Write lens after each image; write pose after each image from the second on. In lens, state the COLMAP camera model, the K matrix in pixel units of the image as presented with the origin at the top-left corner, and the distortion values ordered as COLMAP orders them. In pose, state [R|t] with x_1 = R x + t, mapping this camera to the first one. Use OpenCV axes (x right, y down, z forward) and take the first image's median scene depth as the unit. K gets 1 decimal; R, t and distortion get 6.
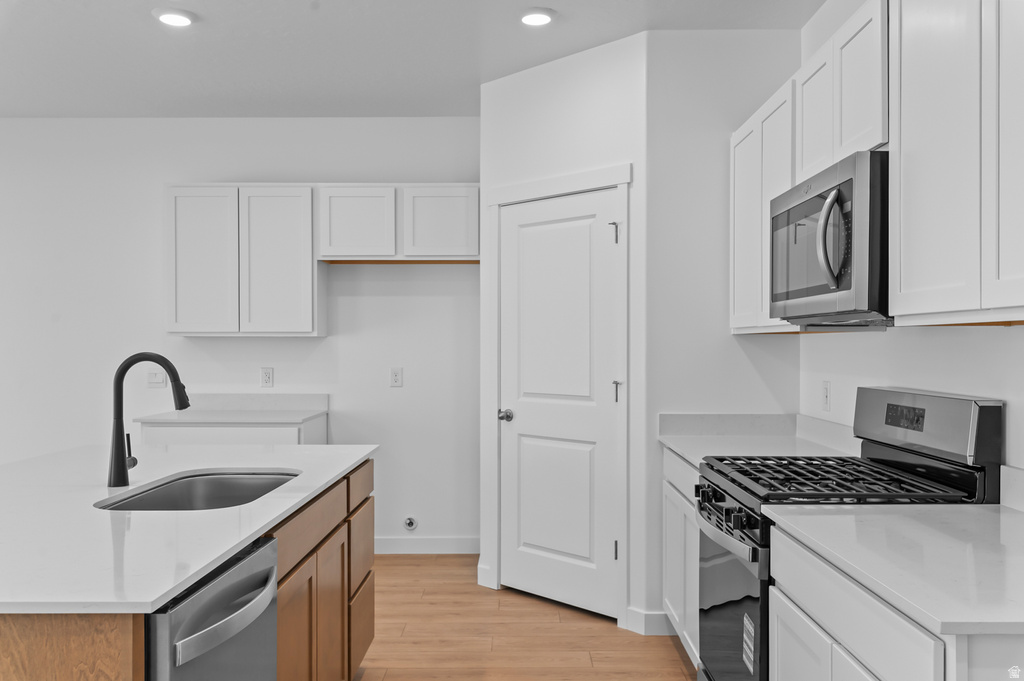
lens RADIAL K [[859.3, 0, 512.0], [0, 859.3, 340.5], [0, 0, 1]] dist [0.007891, -0.000226]
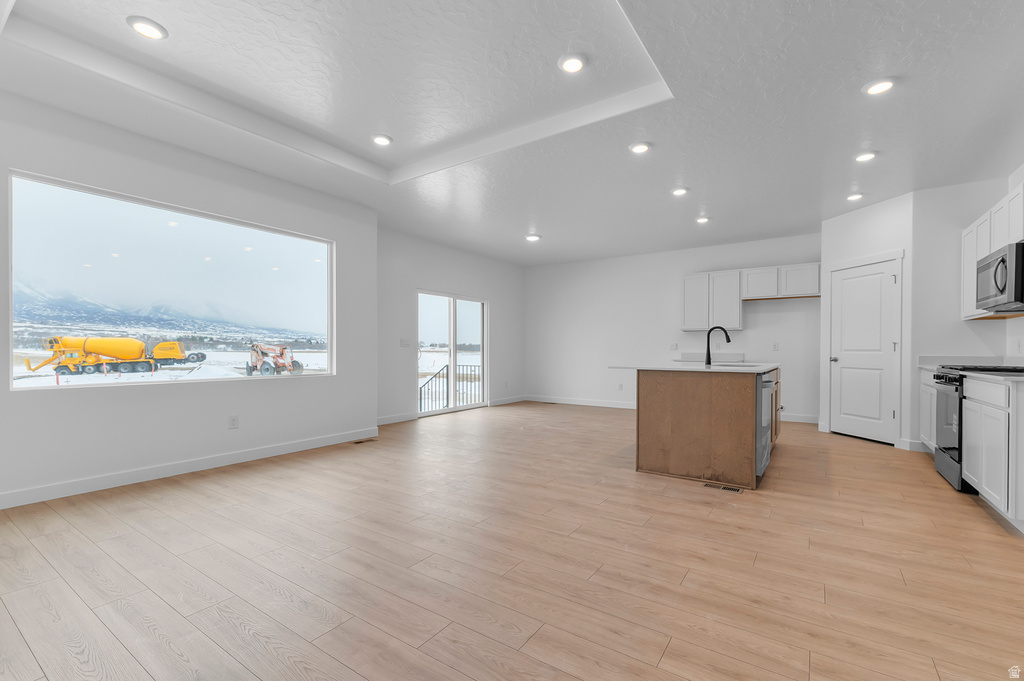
lens RADIAL K [[443.2, 0, 518.7], [0, 443.2, 352.0], [0, 0, 1]] dist [0.001066, 0.000245]
pose [[0.834210, 0.005809, -0.551416, -0.066668], [-0.000584, 0.999953, 0.009650, 0.061778], [0.551446, -0.007728, 0.834175, -0.572866]]
